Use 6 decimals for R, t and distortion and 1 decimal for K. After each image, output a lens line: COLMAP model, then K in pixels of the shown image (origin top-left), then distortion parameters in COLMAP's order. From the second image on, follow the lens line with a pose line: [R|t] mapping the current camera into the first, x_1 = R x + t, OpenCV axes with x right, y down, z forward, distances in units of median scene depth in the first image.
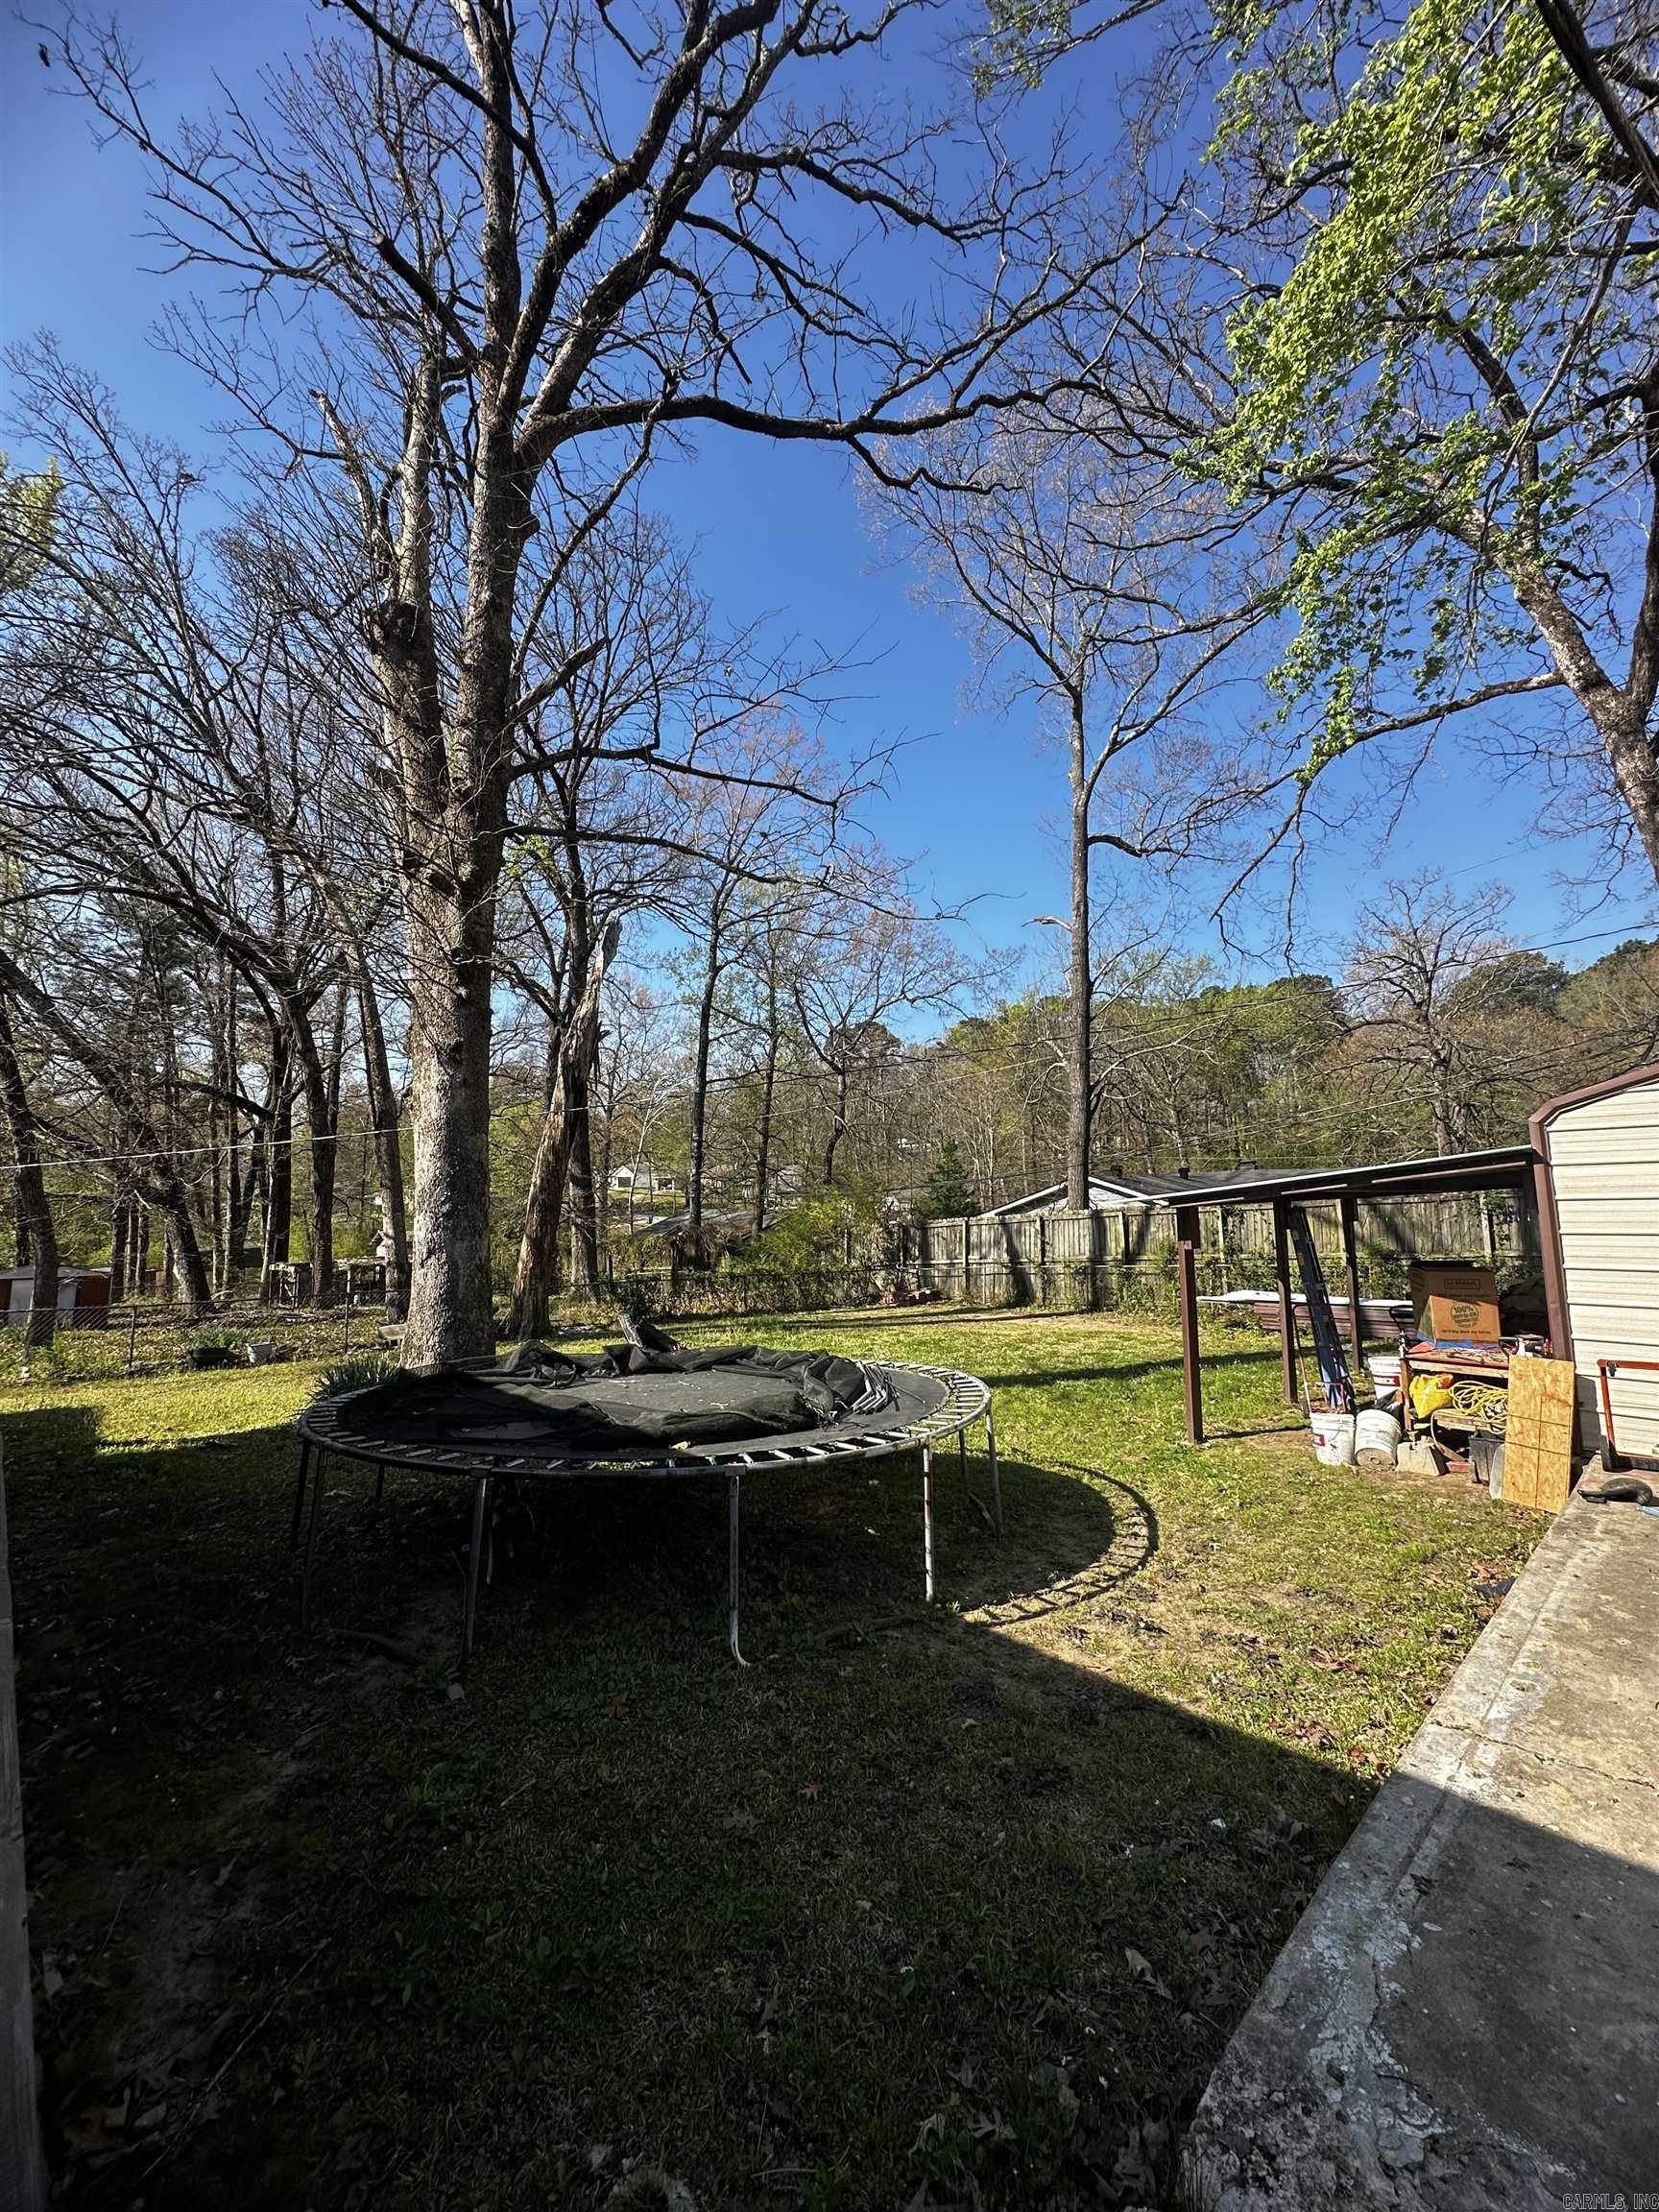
lens RADIAL K [[877.6, 0, 829.5], [0, 877.6, 1105.7], [0, 0, 1]] dist [-0.004001, -0.000301]
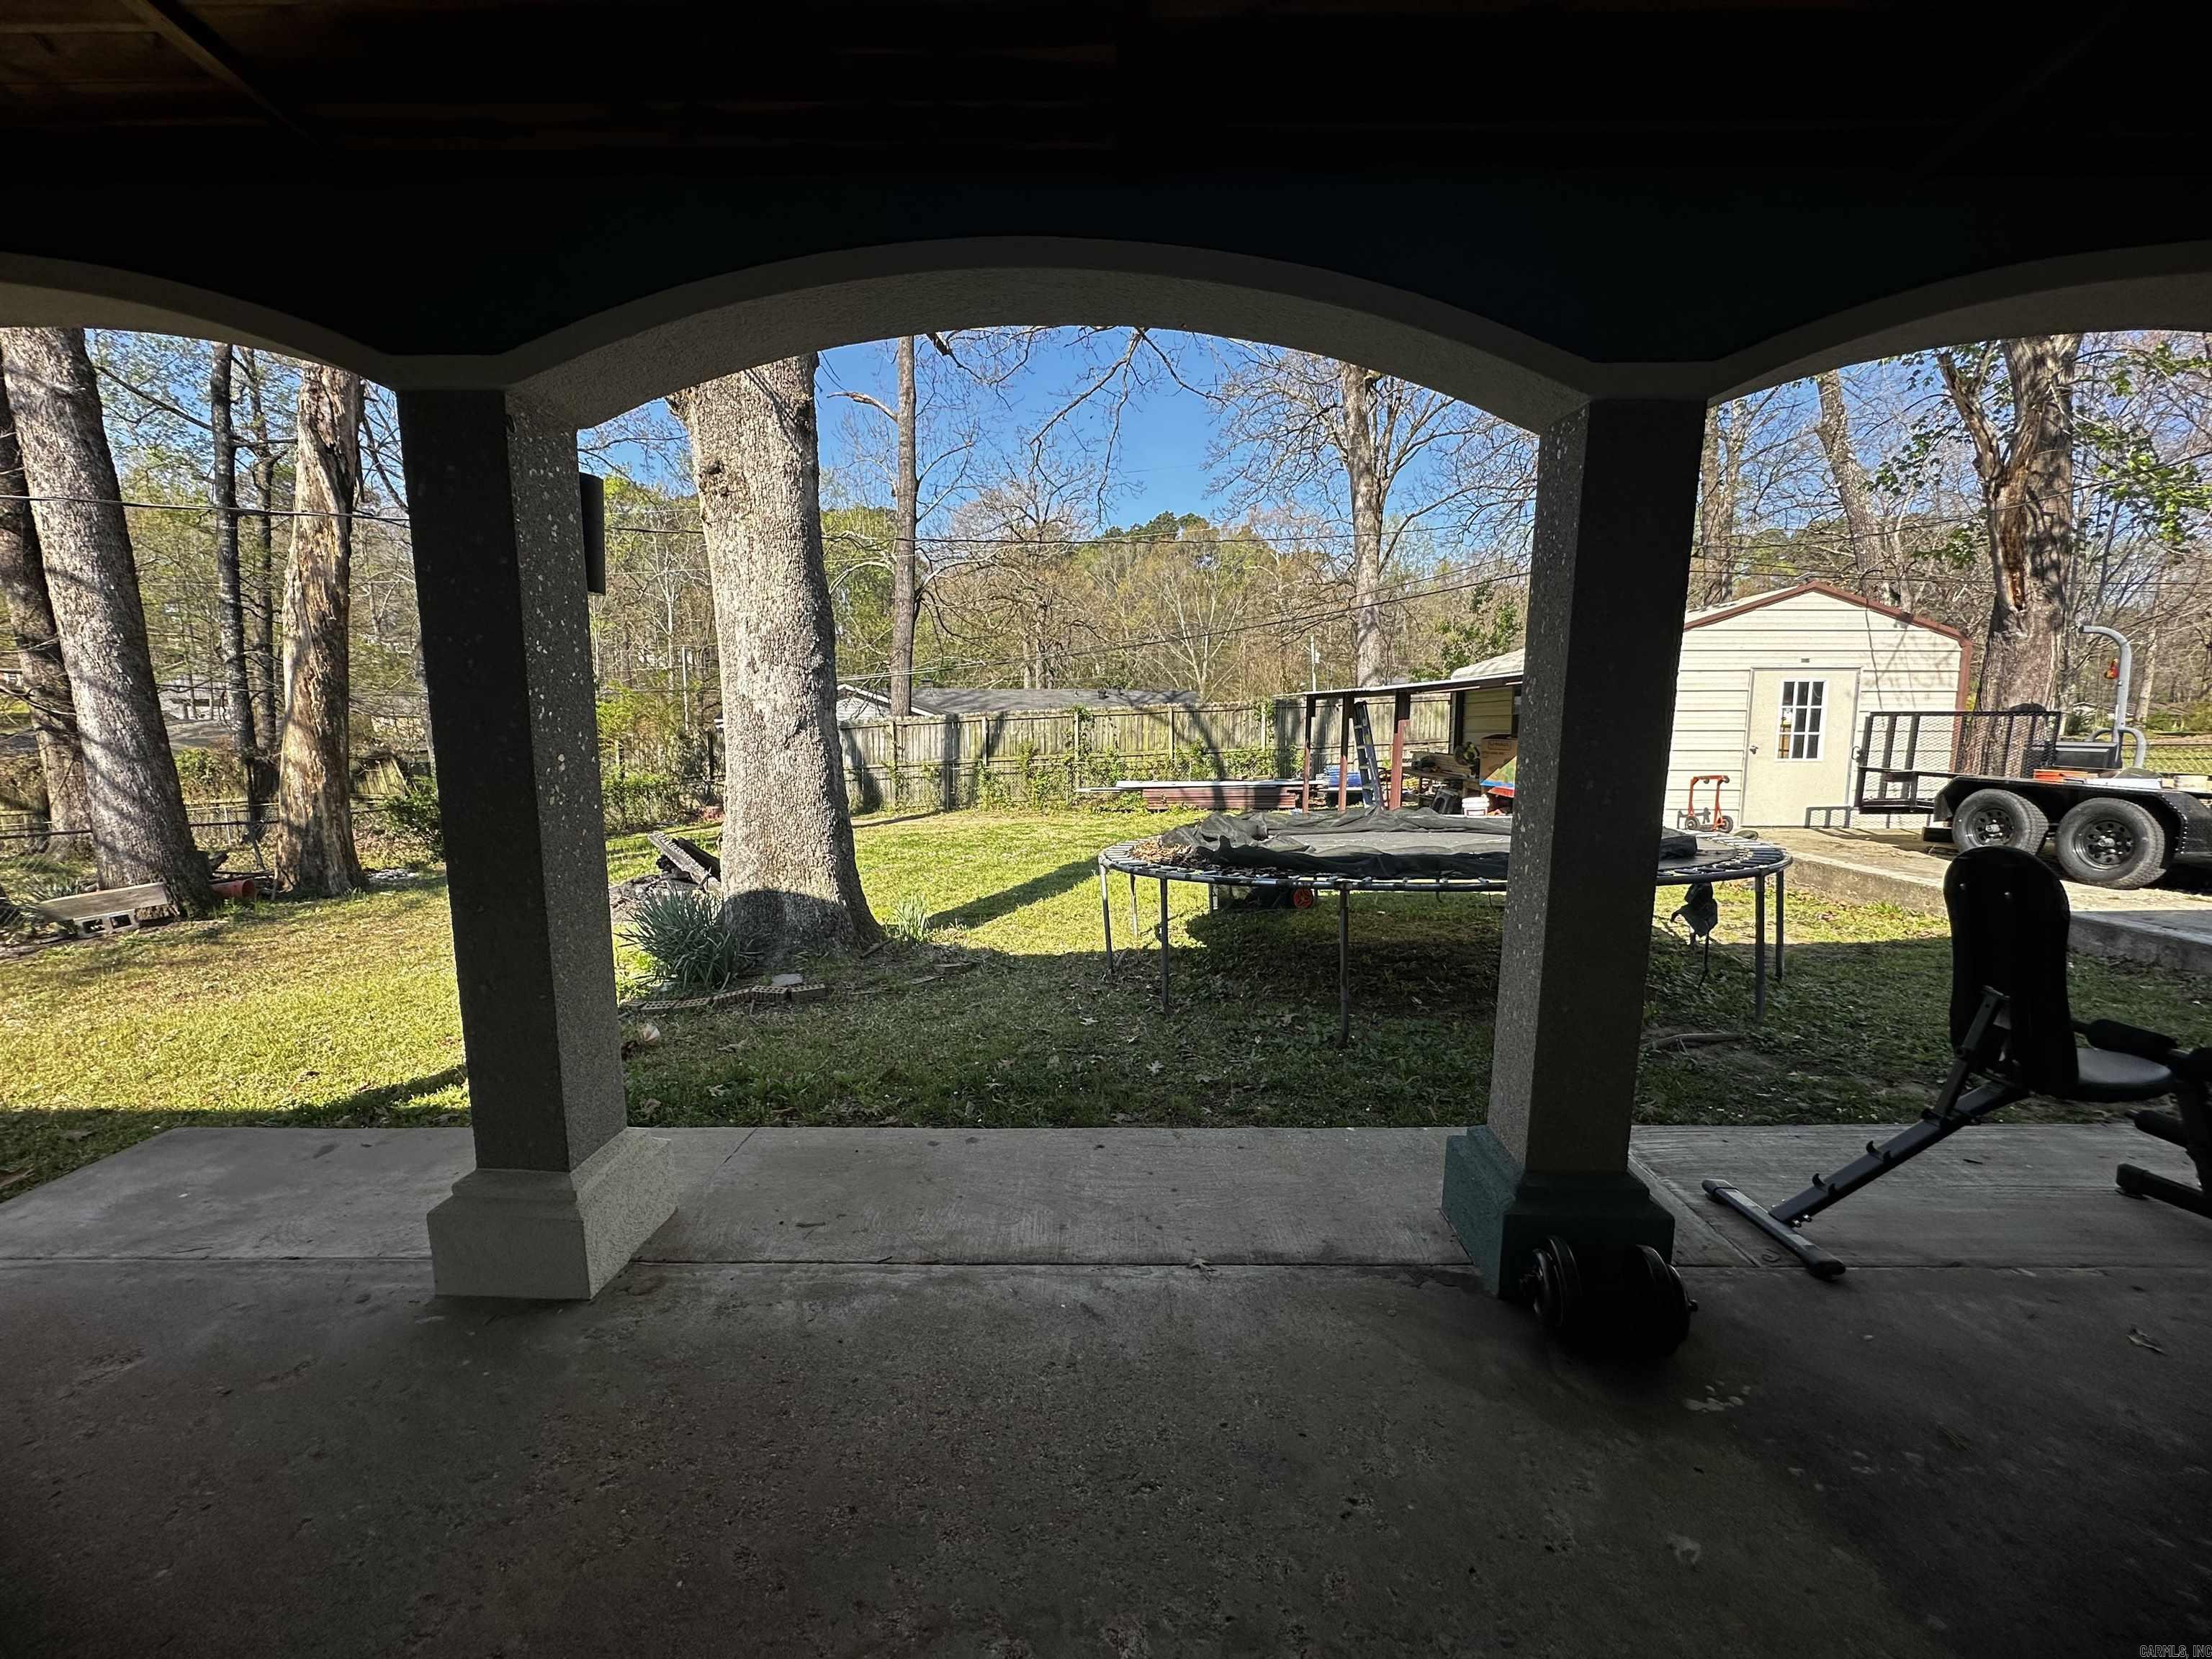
lens RADIAL K [[877.6, 0, 1103.1], [0, 877.6, 833.5], [0, 0, 1]] dist [-0.004001, -0.000301]
pose [[0.694191, -0.076214, 0.715745, -0.324498], [-0.091092, 0.977081, 0.192391, 0.040172], [-0.714004, -0.198755, 0.671338, 0.150088]]
